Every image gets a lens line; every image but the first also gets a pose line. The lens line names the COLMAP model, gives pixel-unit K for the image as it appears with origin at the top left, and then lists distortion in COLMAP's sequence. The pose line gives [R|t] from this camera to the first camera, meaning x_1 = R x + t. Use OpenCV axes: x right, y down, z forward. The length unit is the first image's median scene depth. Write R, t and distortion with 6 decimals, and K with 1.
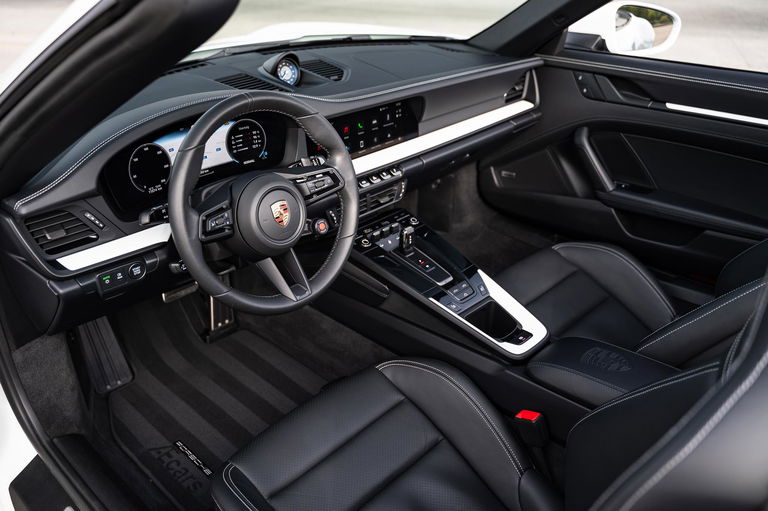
lens RADIAL K [[644.4, 0, 381.1], [0, 644.4, 256.8], [0, 0, 1]] dist [-0.008248, 0.003366]
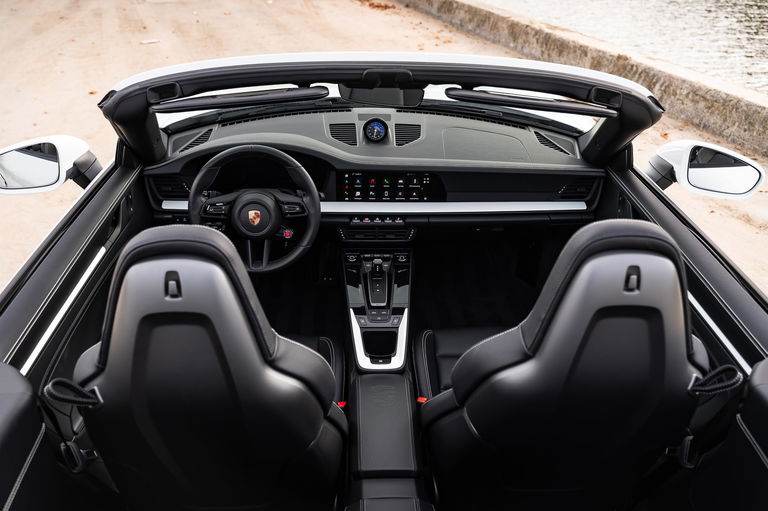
lens RADIAL K [[615.9, 0, 383.4], [0, 615.9, 256.6], [0, 0, 1]] dist [-0.006451, 0.000922]
pose [[0.733211, 0.370690, -0.570079, 0.773510], [-0.350480, 0.924427, 0.150330, -0.244781], [0.582722, 0.089578, 0.807720, -0.075993]]
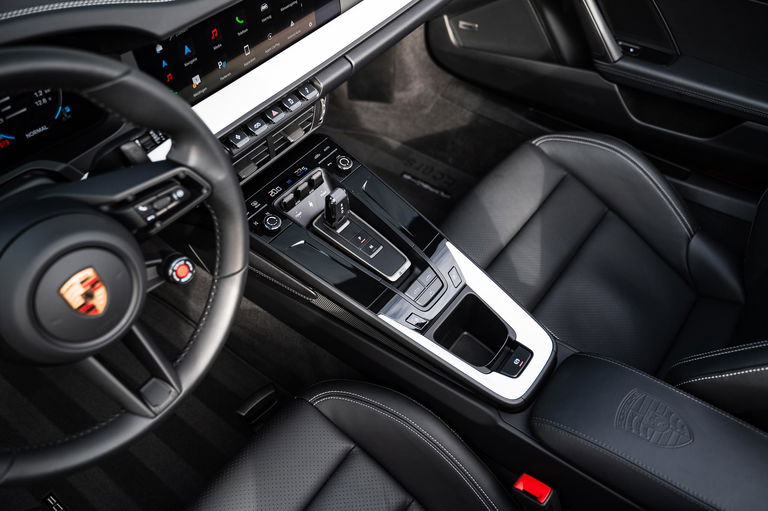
lens RADIAL K [[615.9, 0, 385.2], [0, 615.9, 251.4], [0, 0, 1]] dist [-0.006451, 0.000922]
pose [[0.991893, -0.095579, 0.083744, 0.031092], [0.061367, 0.937343, 0.342961, -0.185472], [-0.111276, -0.335042, 0.935609, 0.385810]]
